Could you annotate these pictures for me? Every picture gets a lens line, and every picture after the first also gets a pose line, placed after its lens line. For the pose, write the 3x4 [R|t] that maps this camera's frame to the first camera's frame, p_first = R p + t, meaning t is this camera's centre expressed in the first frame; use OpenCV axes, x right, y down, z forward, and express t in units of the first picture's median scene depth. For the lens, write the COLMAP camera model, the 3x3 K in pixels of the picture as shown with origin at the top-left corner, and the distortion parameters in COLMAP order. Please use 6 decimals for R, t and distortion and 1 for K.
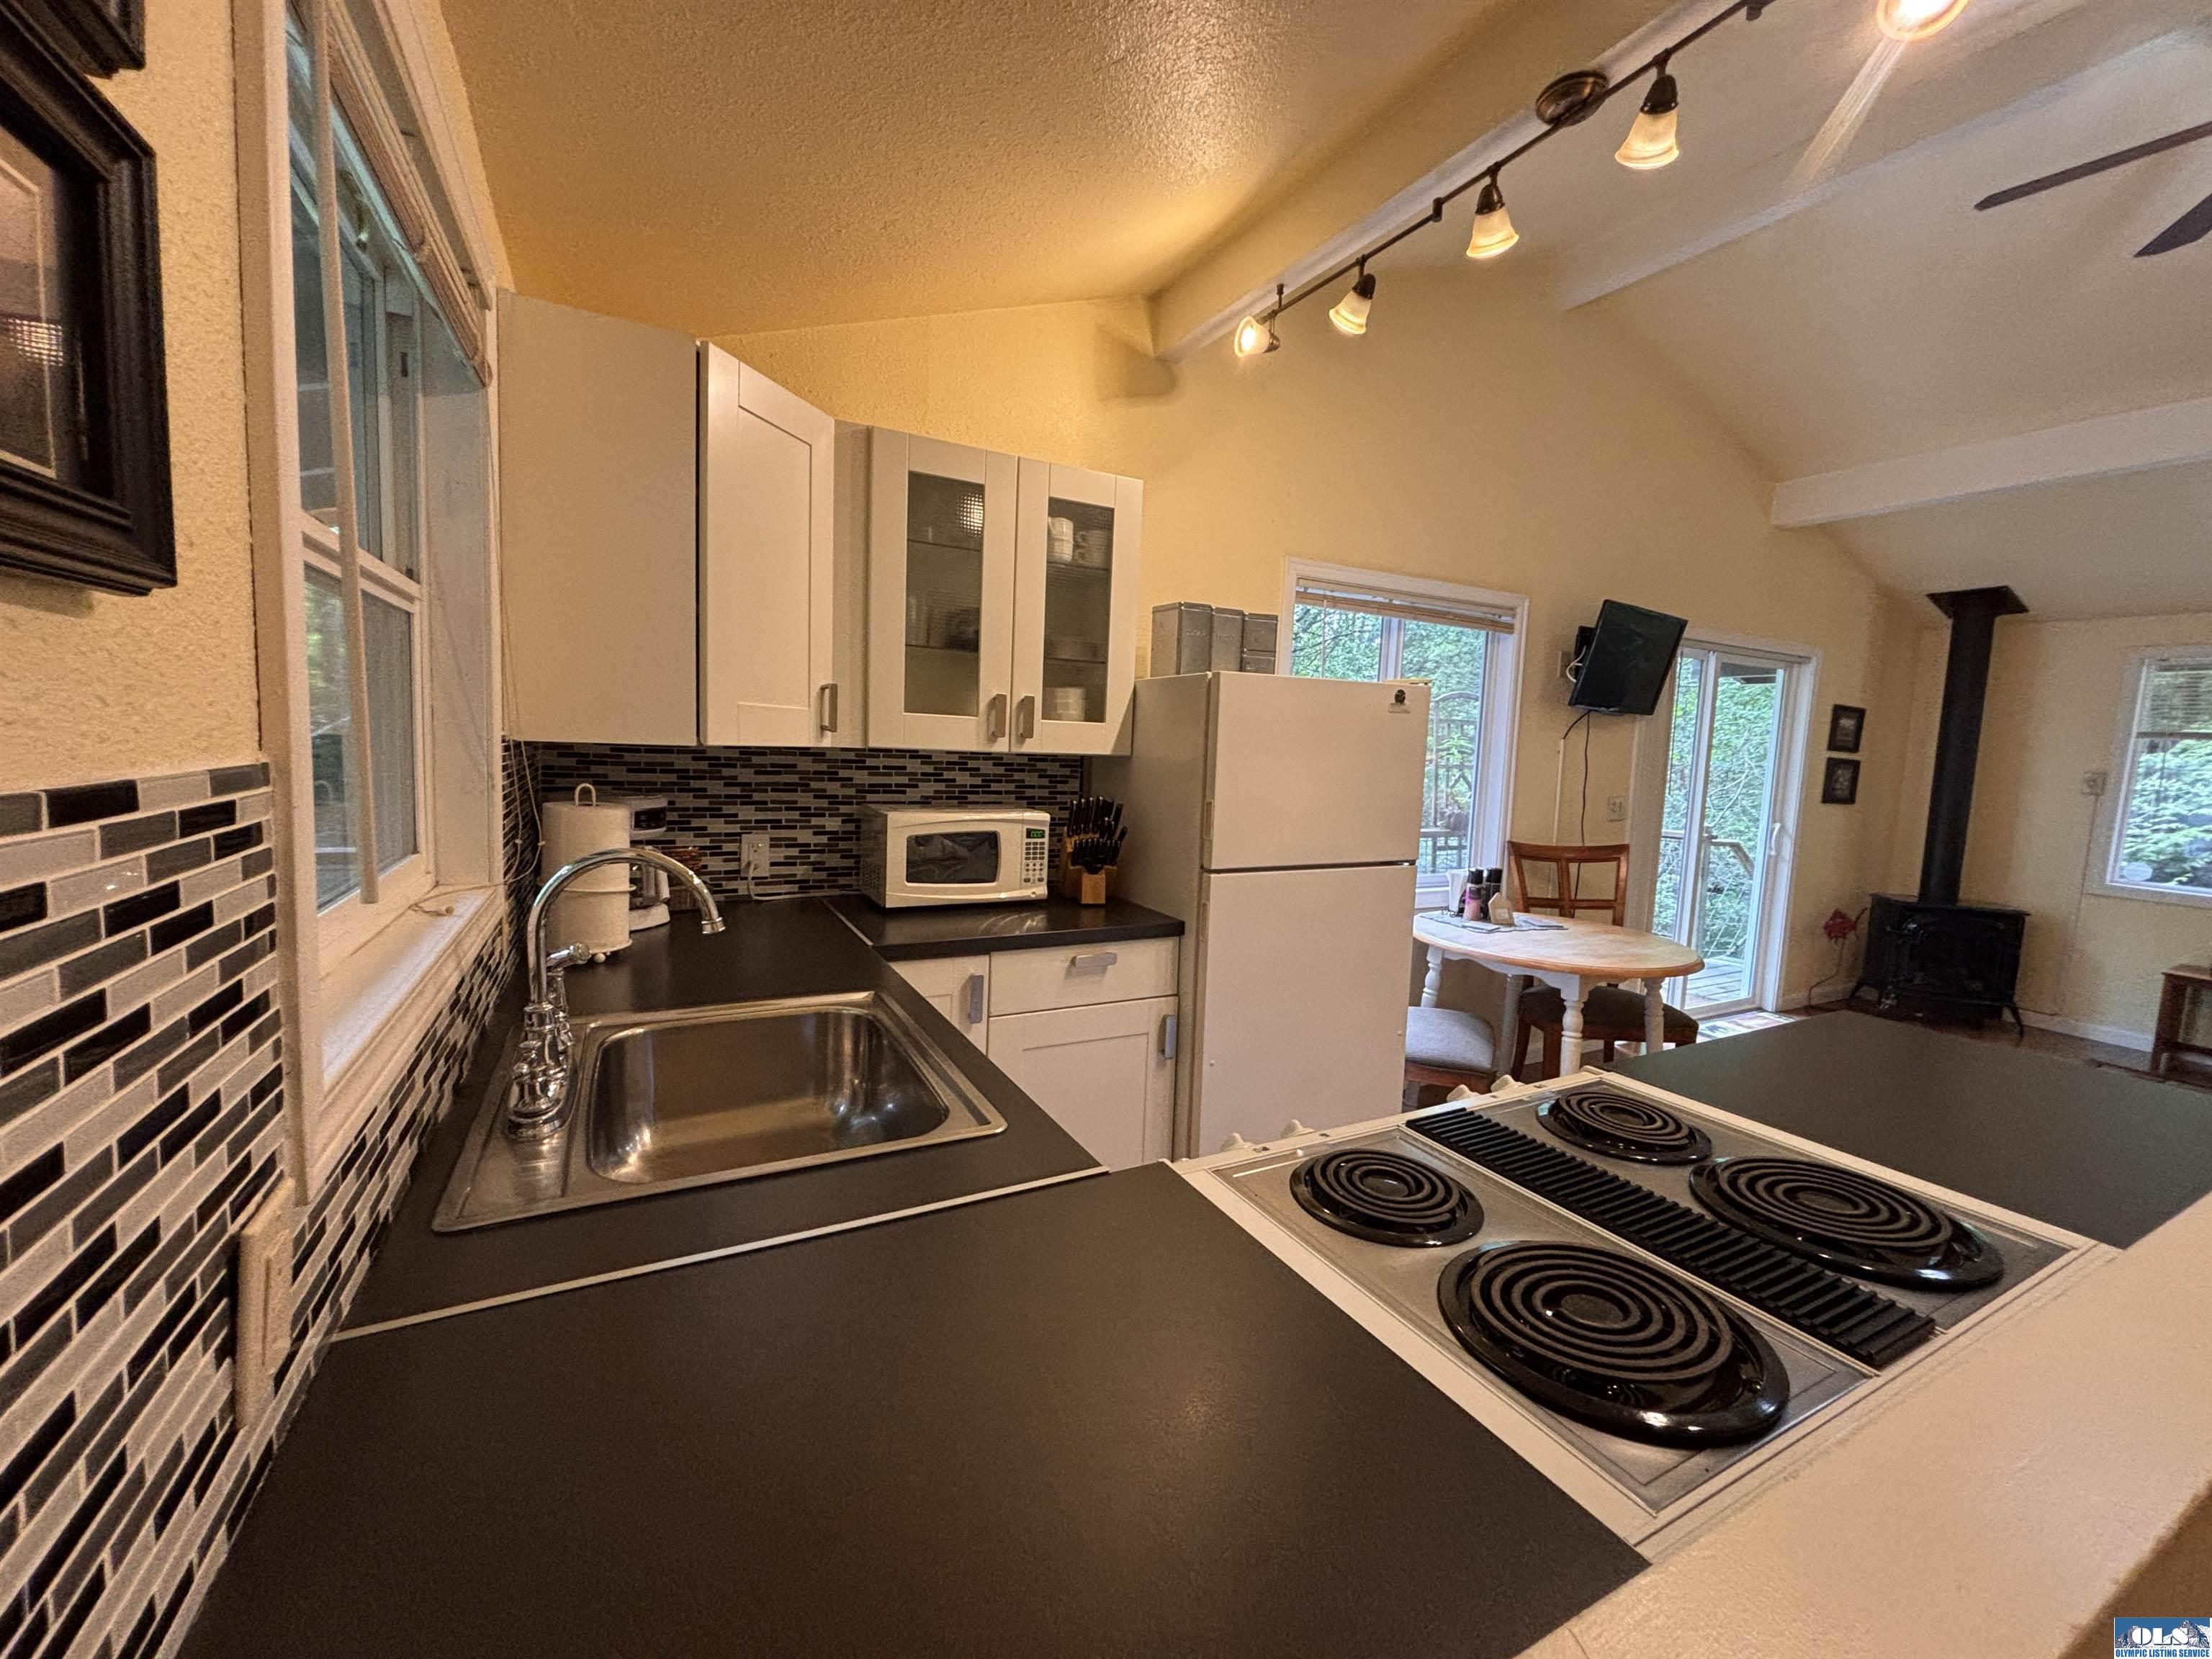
lens RADIAL K [[889.7, 0, 1097.2], [0, 889.7, 834.2], [0, 0, 1]] dist [-0.001447, -0.000184]
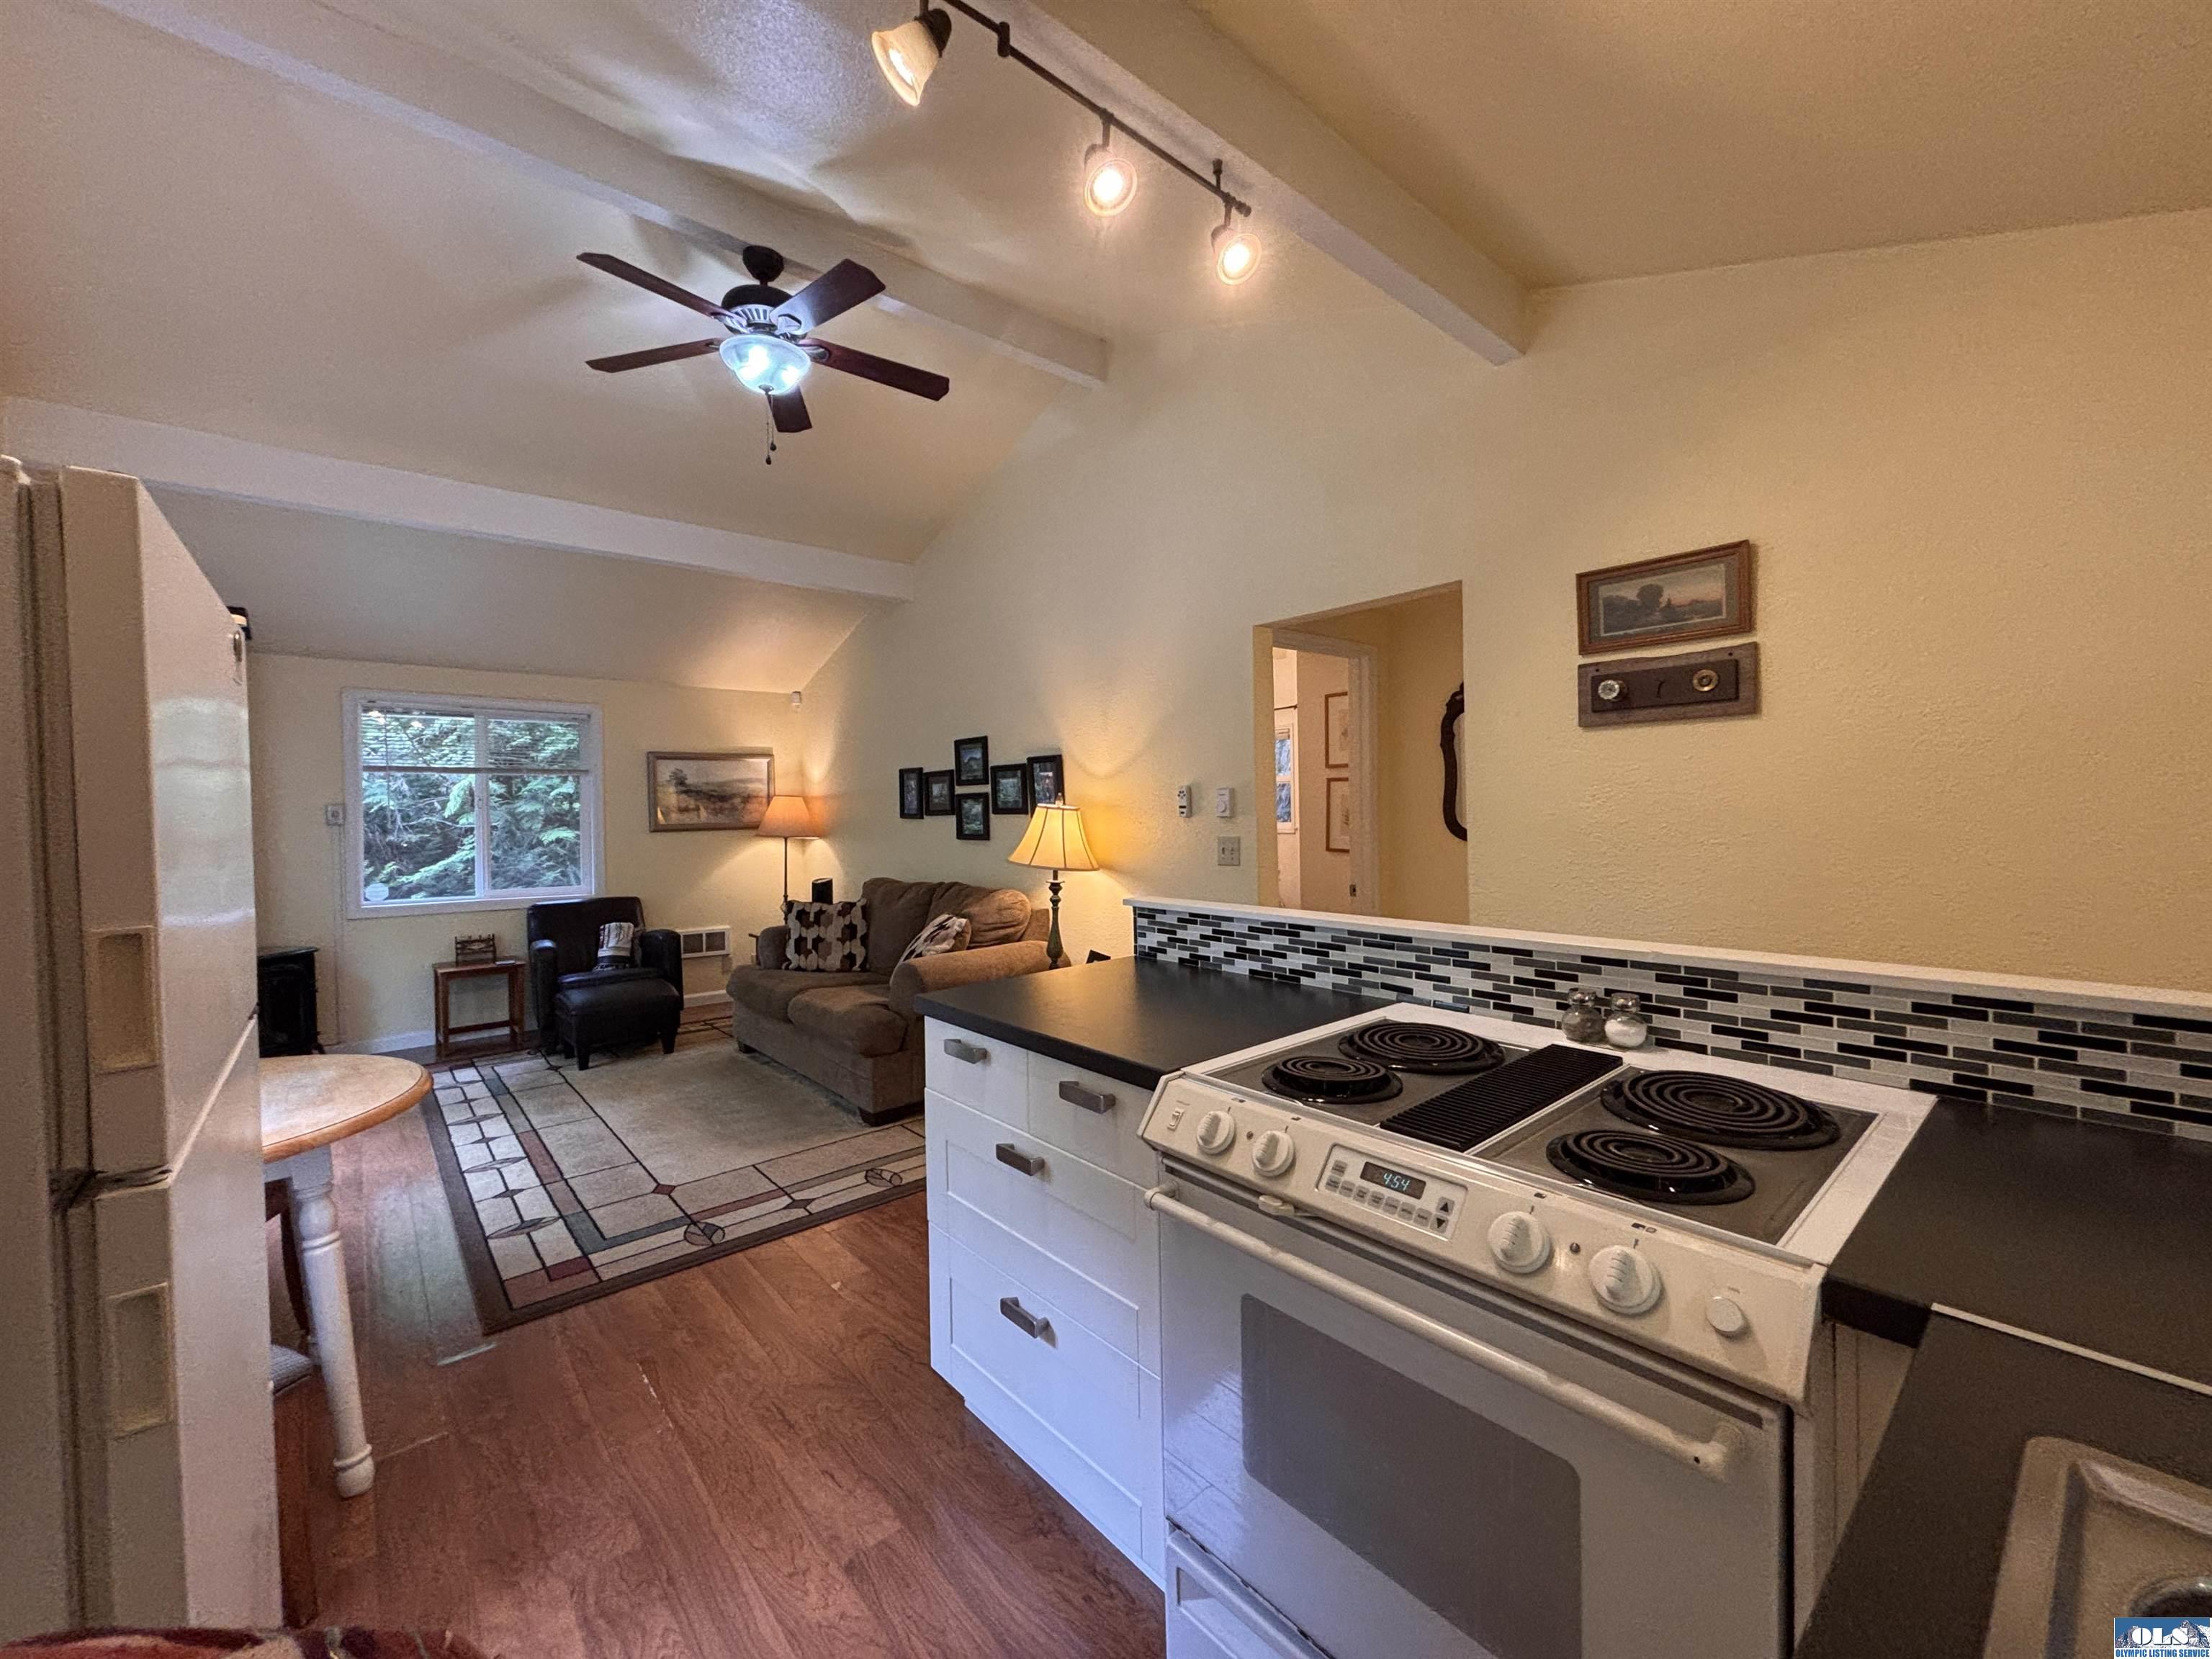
lens RADIAL K [[889.7, 0, 1104.2], [0, 889.7, 827.6], [0, 0, 1]] dist [-0.001447, -0.000184]
pose [[-0.227321, -0.058467, 0.972063, -0.177732], [0.114828, 0.989623, 0.086376, -0.049701], [-0.967026, 0.131256, -0.218248, 0.624233]]
